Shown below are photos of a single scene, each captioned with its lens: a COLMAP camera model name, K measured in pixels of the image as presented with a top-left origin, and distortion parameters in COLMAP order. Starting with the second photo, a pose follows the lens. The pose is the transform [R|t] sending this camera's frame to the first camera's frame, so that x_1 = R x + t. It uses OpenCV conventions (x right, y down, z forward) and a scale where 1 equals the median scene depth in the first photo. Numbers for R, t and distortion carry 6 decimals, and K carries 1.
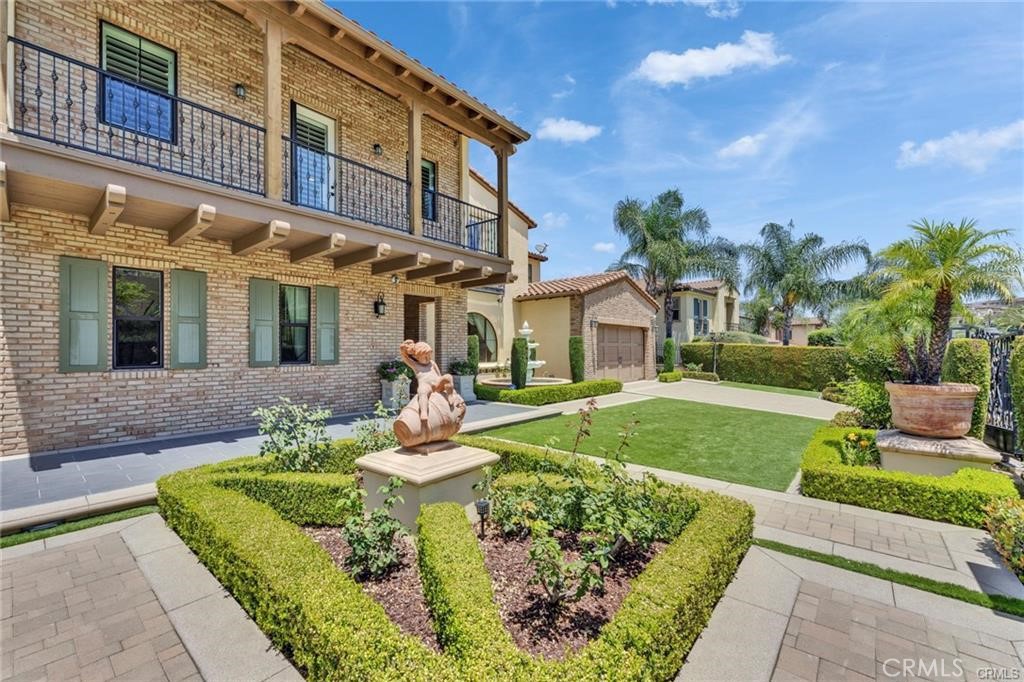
lens RADIAL K [[420.1, 0, 506.3], [0, 420.1, 345.0], [0, 0, 1]] dist [0.000462, 0.000121]
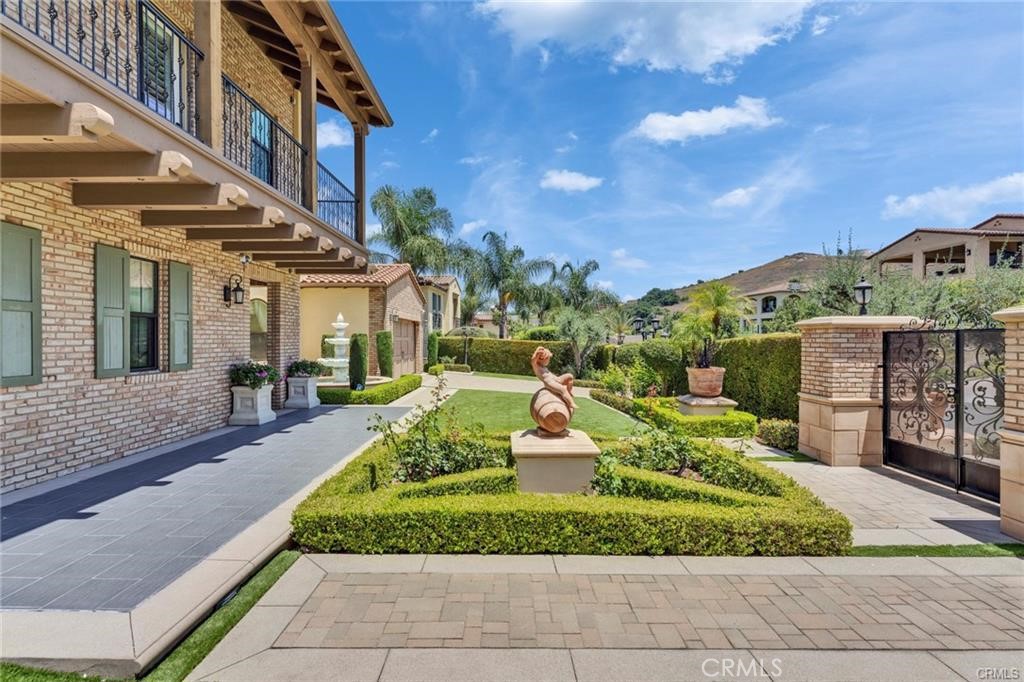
lens RADIAL K [[463.8, 0, 510.6], [0, 463.8, 342.2], [0, 0, 1]] dist [-0.000895, -0.000110]
pose [[0.763092, 0.000071, 0.646289, -0.593805], [-0.009284, 0.999898, 0.010852, -0.018958], [-0.646223, -0.014281, 0.763015, 0.022107]]
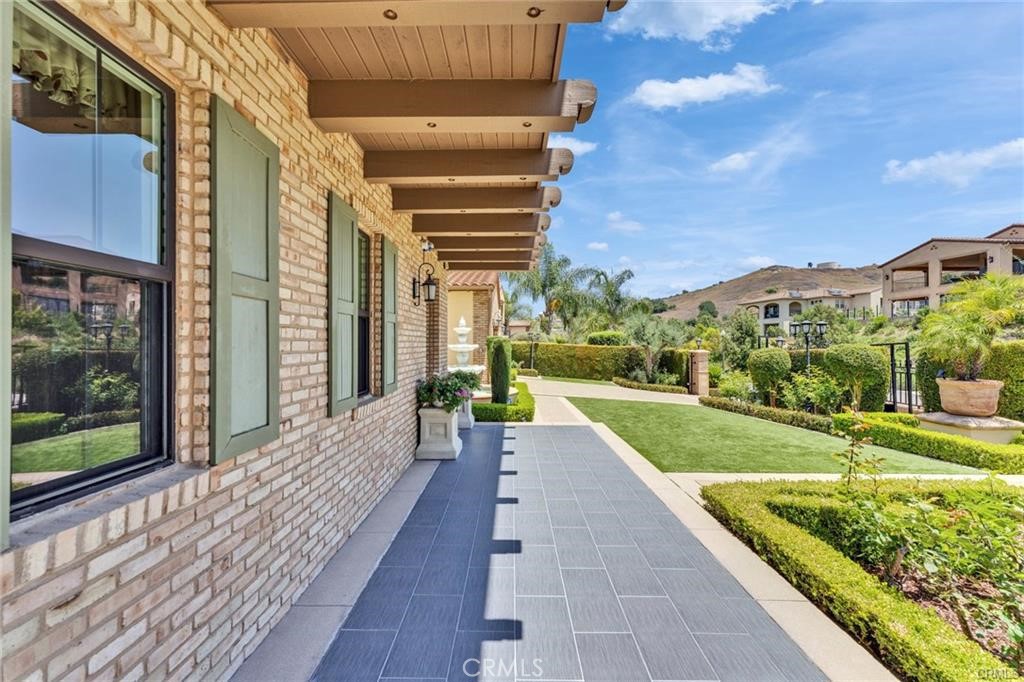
lens RADIAL K [[410.2, 0, 512.0], [0, 410.2, 341.0], [0, 0, 1]] dist [0.001182, -0.000113]
pose [[0.769966, 0.005502, 0.638061, -0.737102], [-0.006263, 0.999980, -0.001065, -0.020023], [-0.638054, -0.003176, 0.769985, 0.604254]]
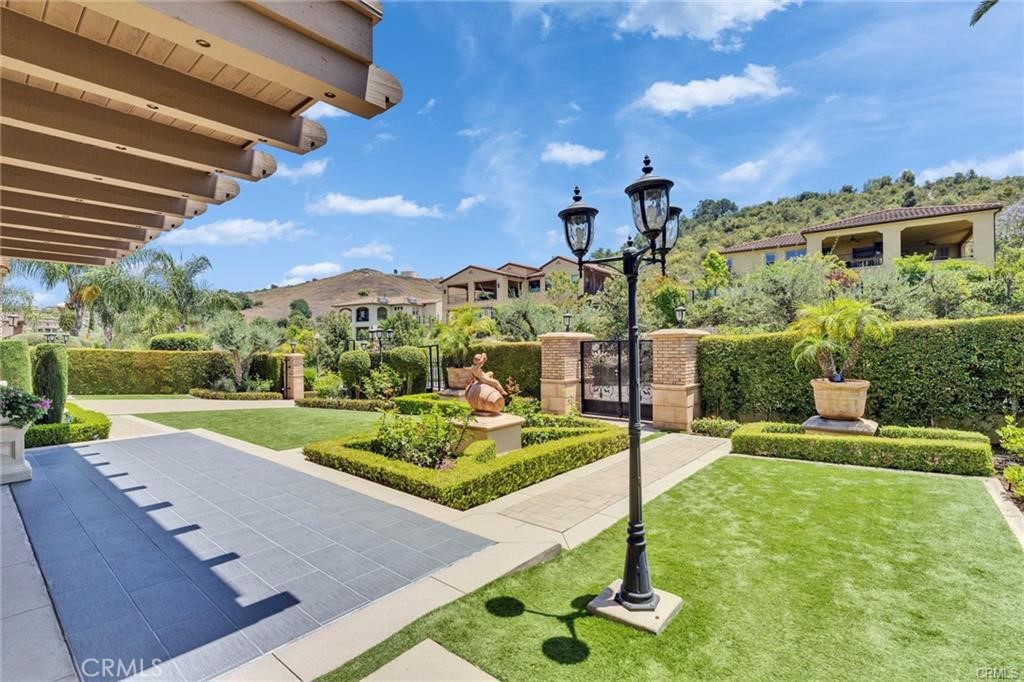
lens RADIAL K [[463.8, 0, 510.6], [0, 463.8, 342.2], [0, 0, 1]] dist [-0.000895, -0.000110]
pose [[0.008607, 0.006894, 0.999939, -1.090163], [0.002346, 0.999973, -0.006914, -0.022218], [-0.999960, 0.002405, 0.008591, 0.453570]]
